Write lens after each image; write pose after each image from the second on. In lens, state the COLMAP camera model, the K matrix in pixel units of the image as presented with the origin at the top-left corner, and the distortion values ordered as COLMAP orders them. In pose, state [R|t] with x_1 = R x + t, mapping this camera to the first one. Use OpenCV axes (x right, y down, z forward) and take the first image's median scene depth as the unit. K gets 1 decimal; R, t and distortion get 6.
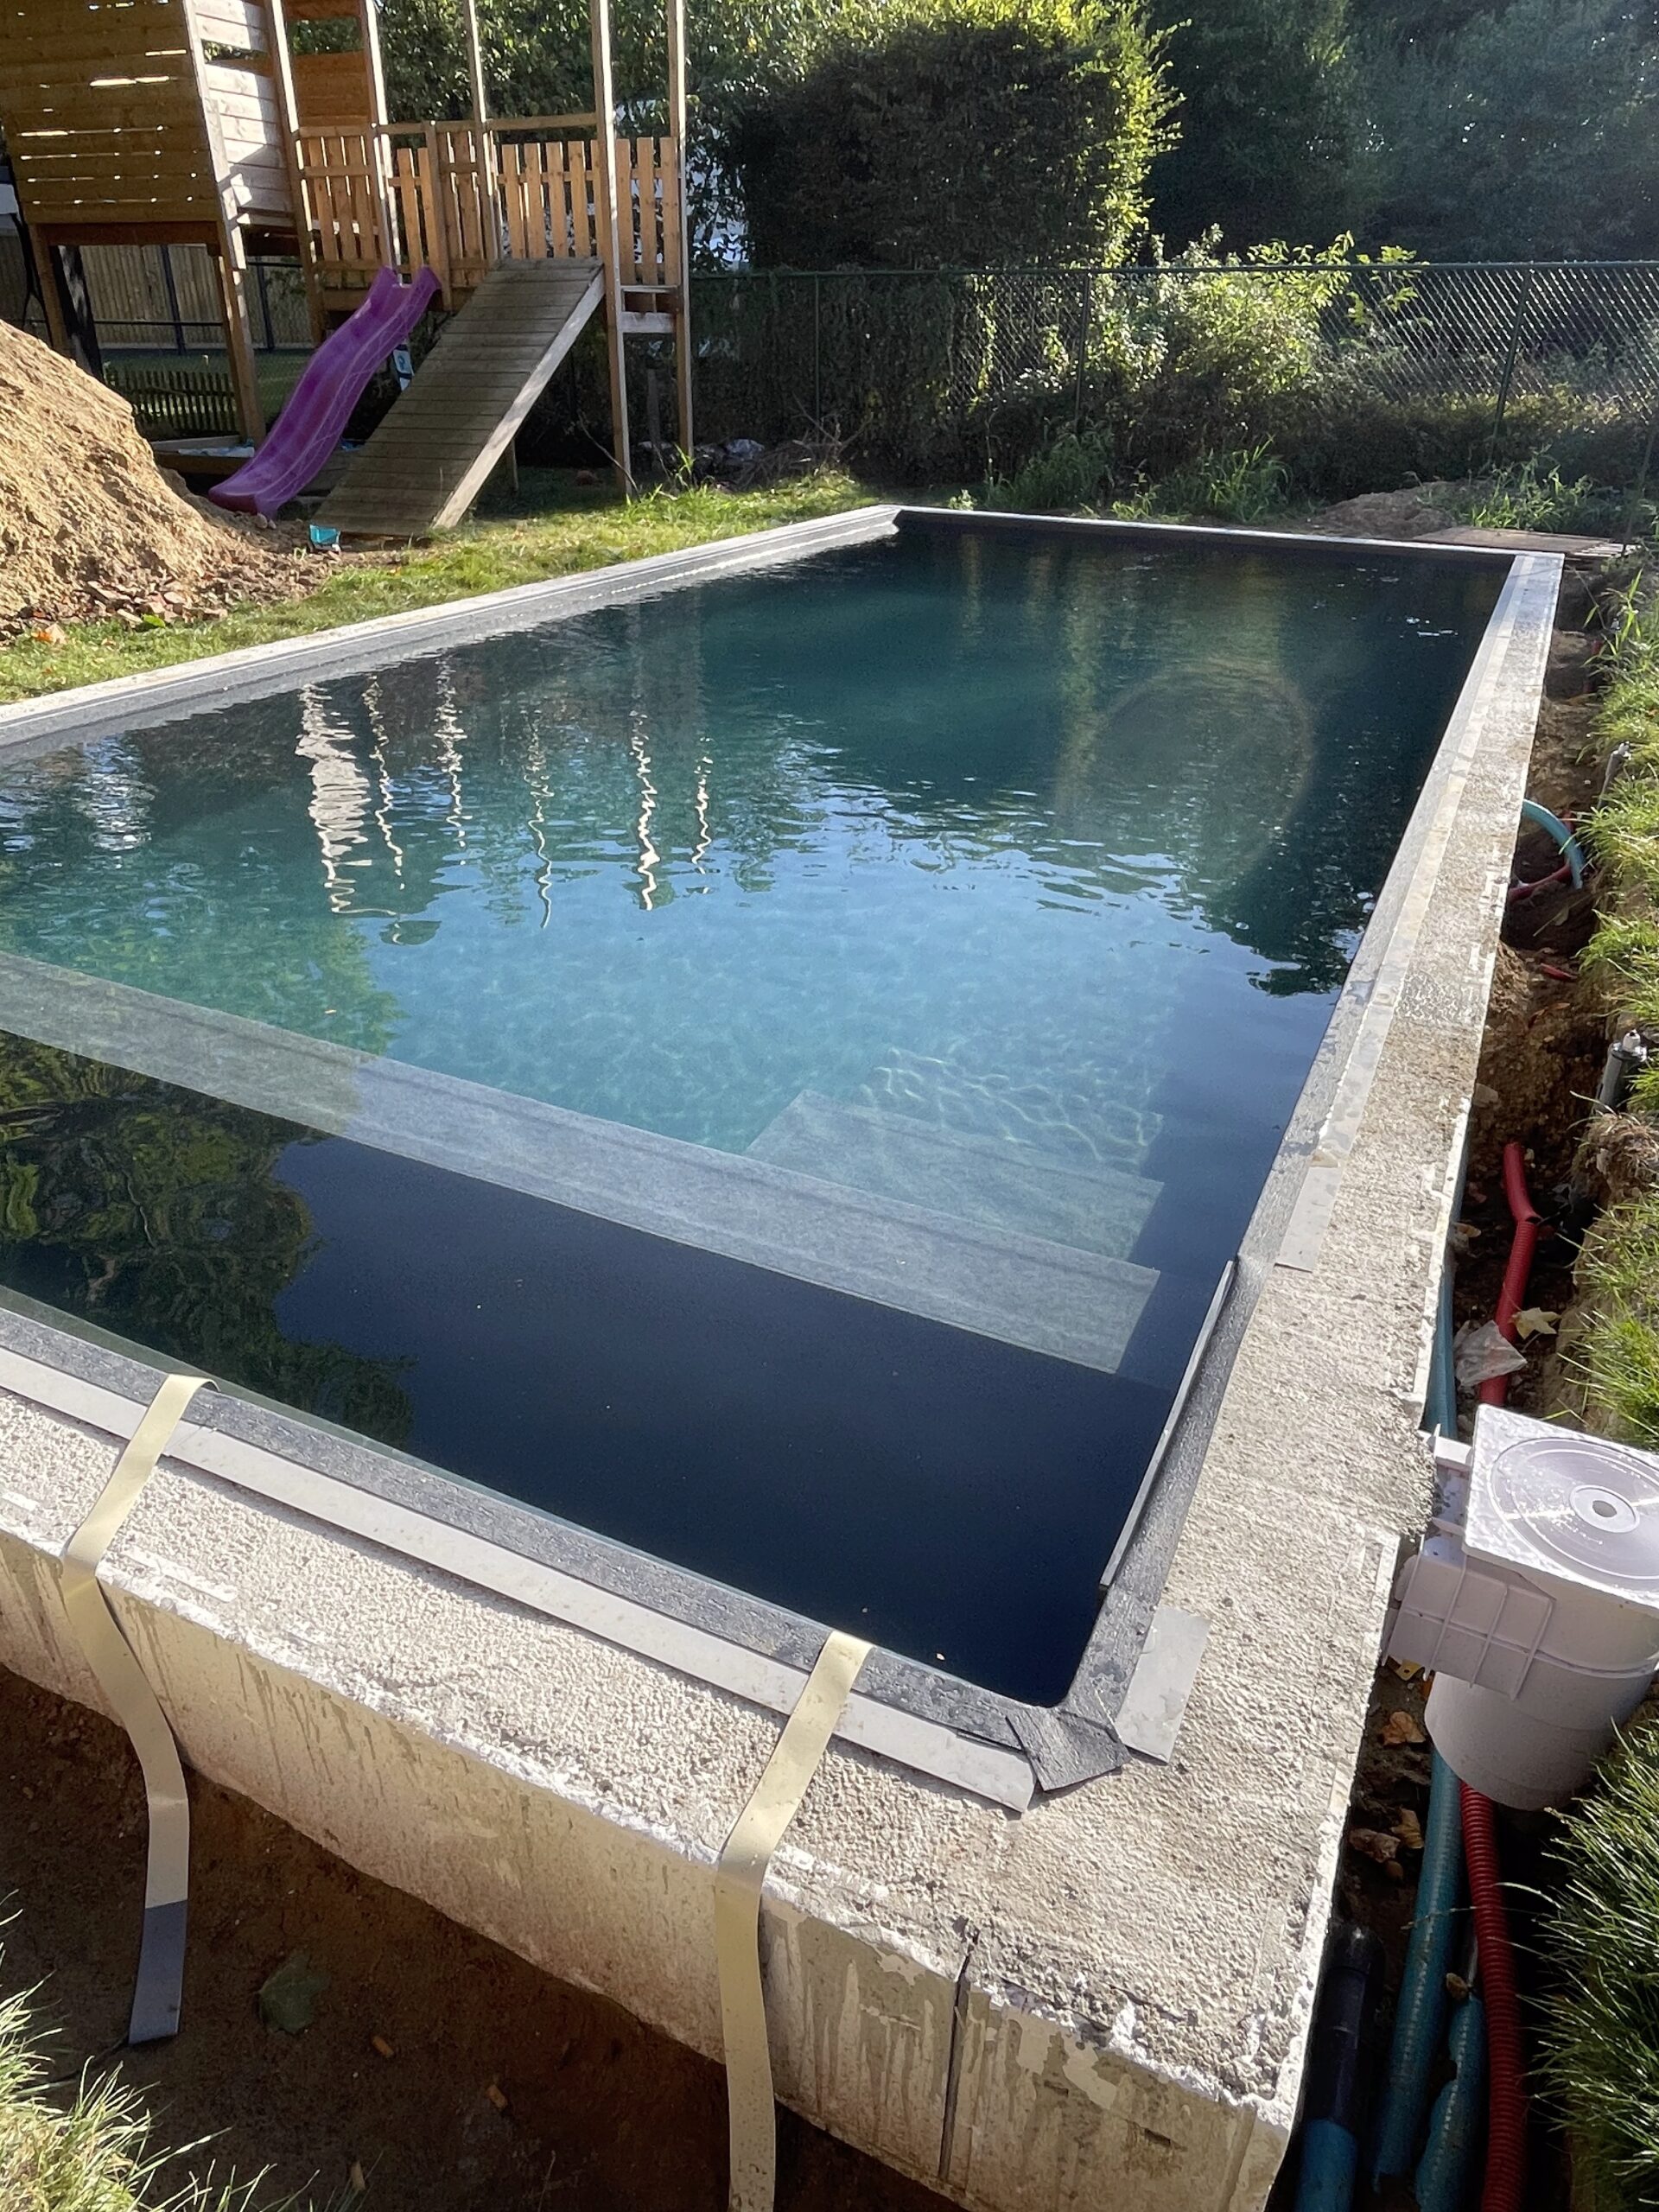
lens RADIAL K [[1442.9, 0, 829.5], [0, 1442.9, 1106.0], [0, 0, 1]] dist [0.001183, 0.000664]
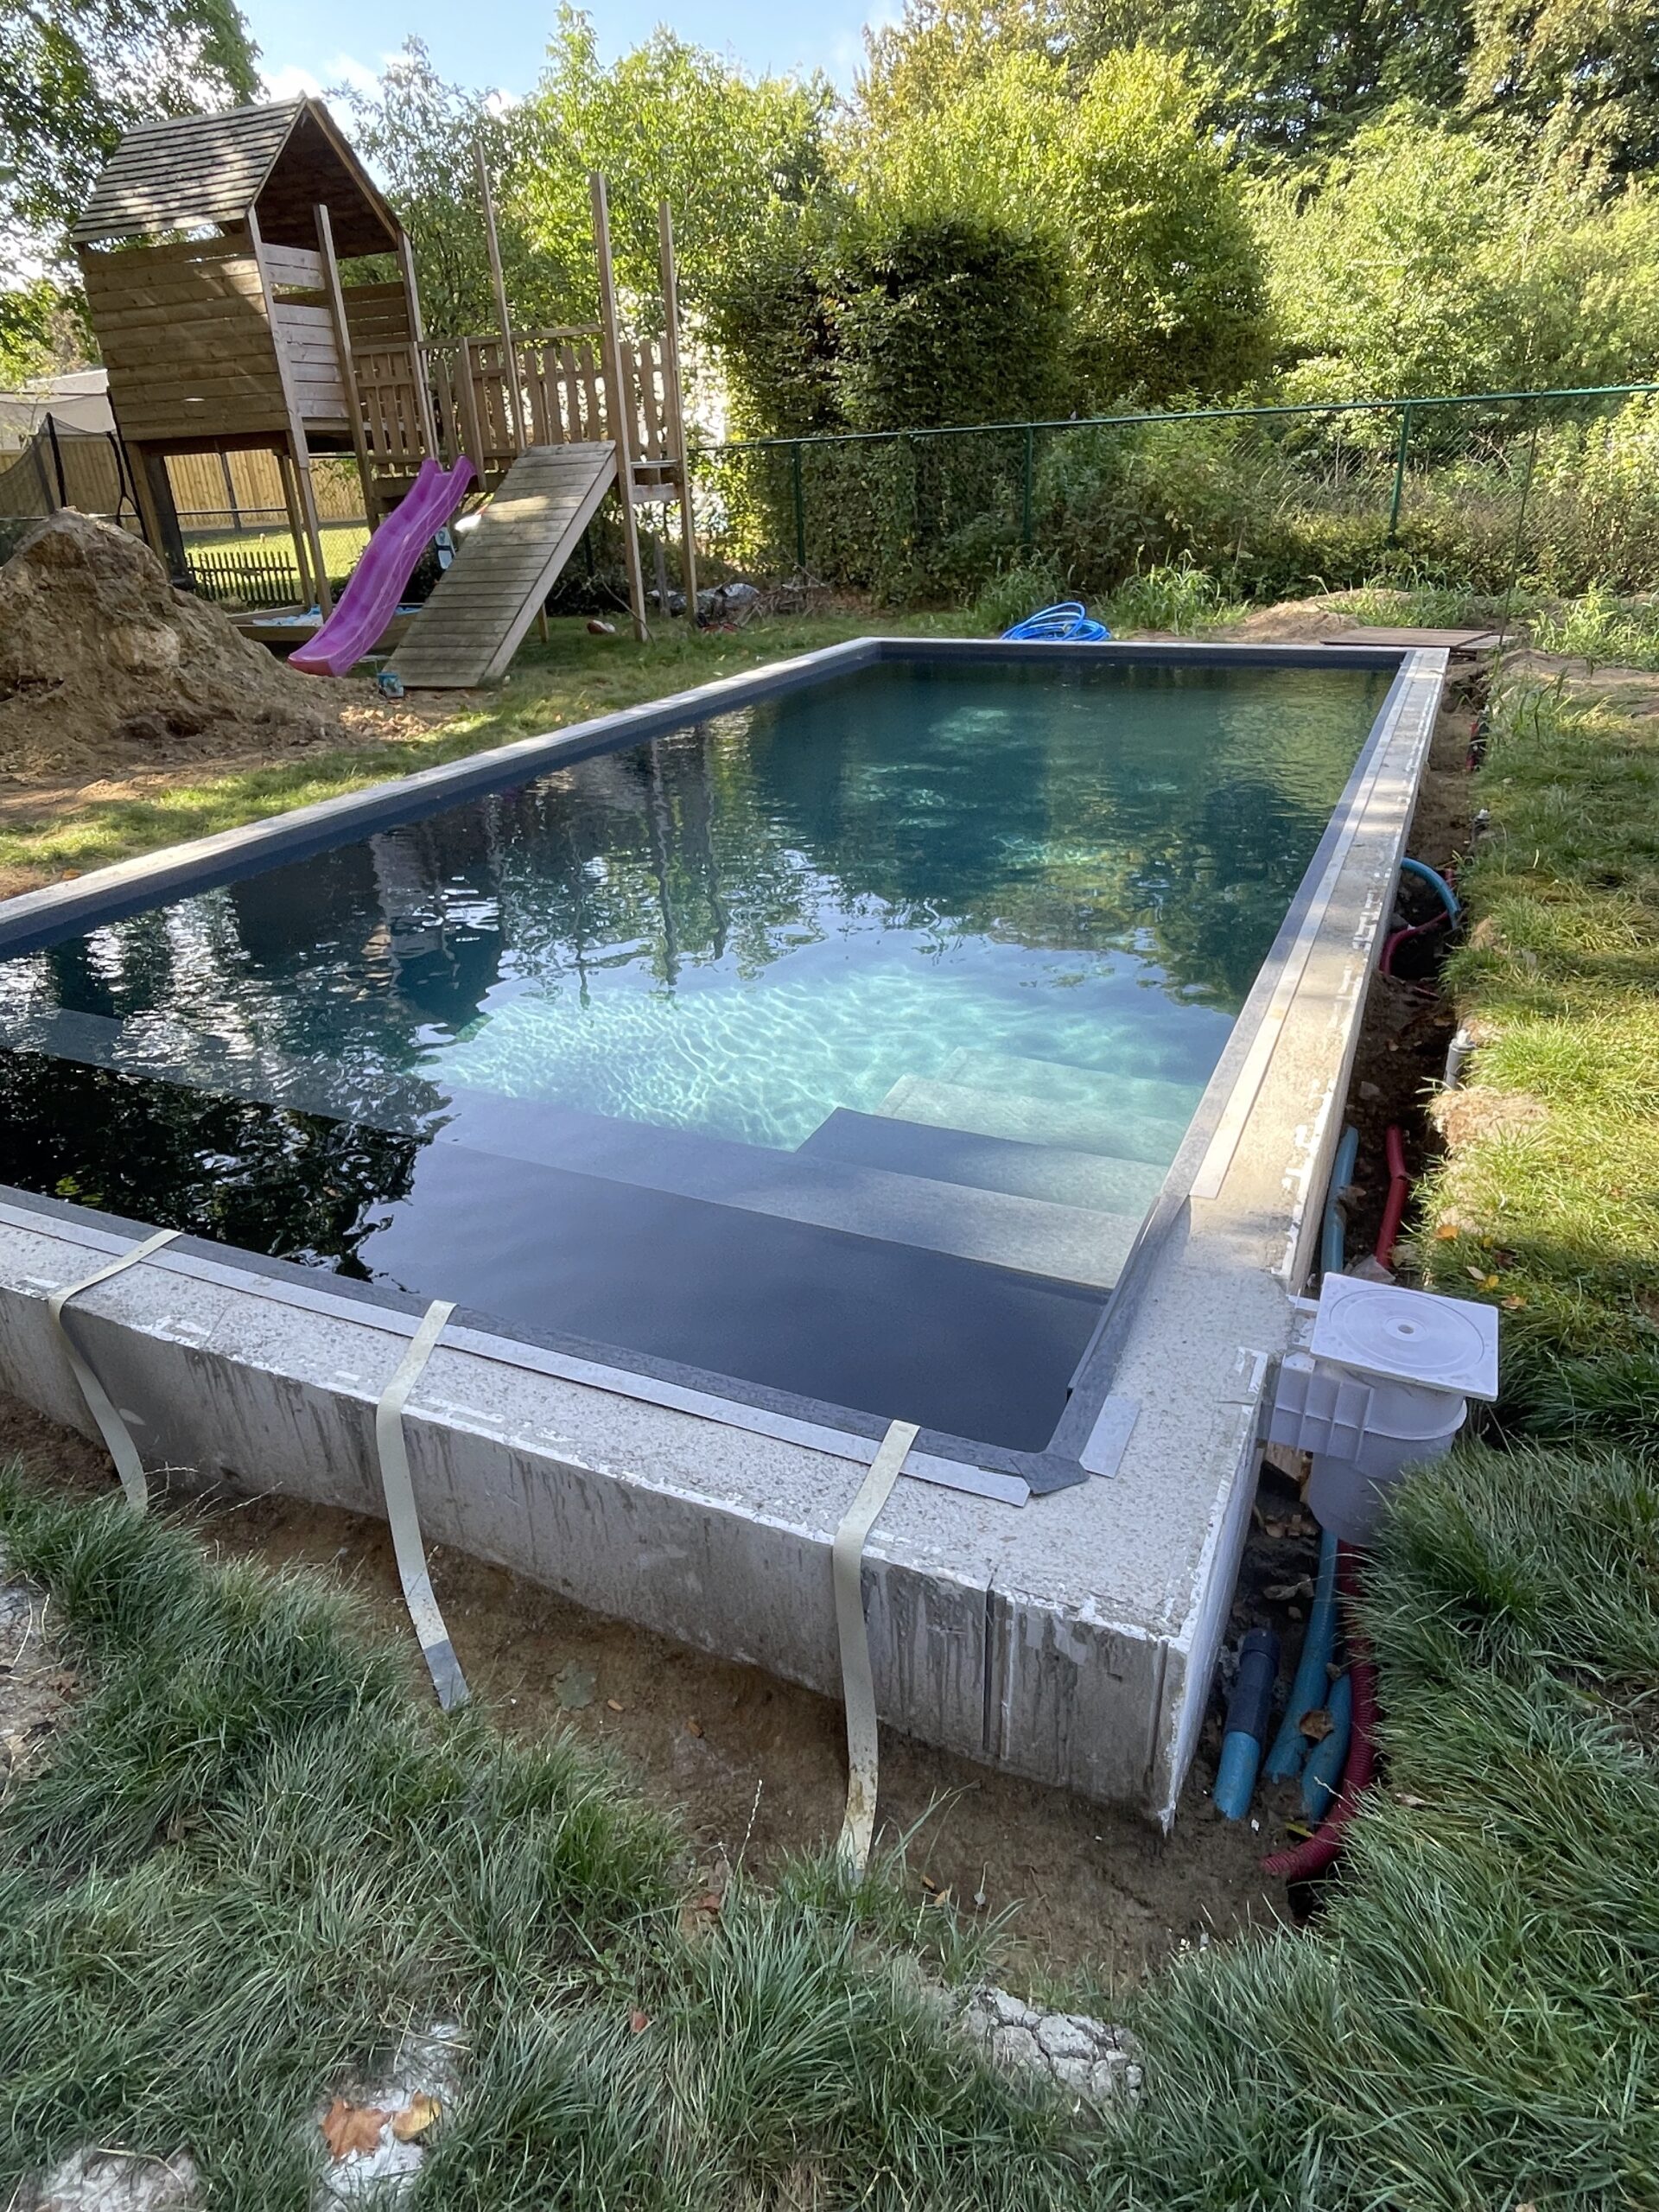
lens RADIAL K [[1270.4, 0, 829.5], [0, 1270.4, 1106.0], [0, 0, 1]] dist [-0.001019, -0.000195]
pose [[0.998652, -0.051194, -0.008579, -0.039822], [0.050802, 0.997871, -0.040889, 0.084928], [0.010654, 0.040398, 0.999127, -0.378583]]
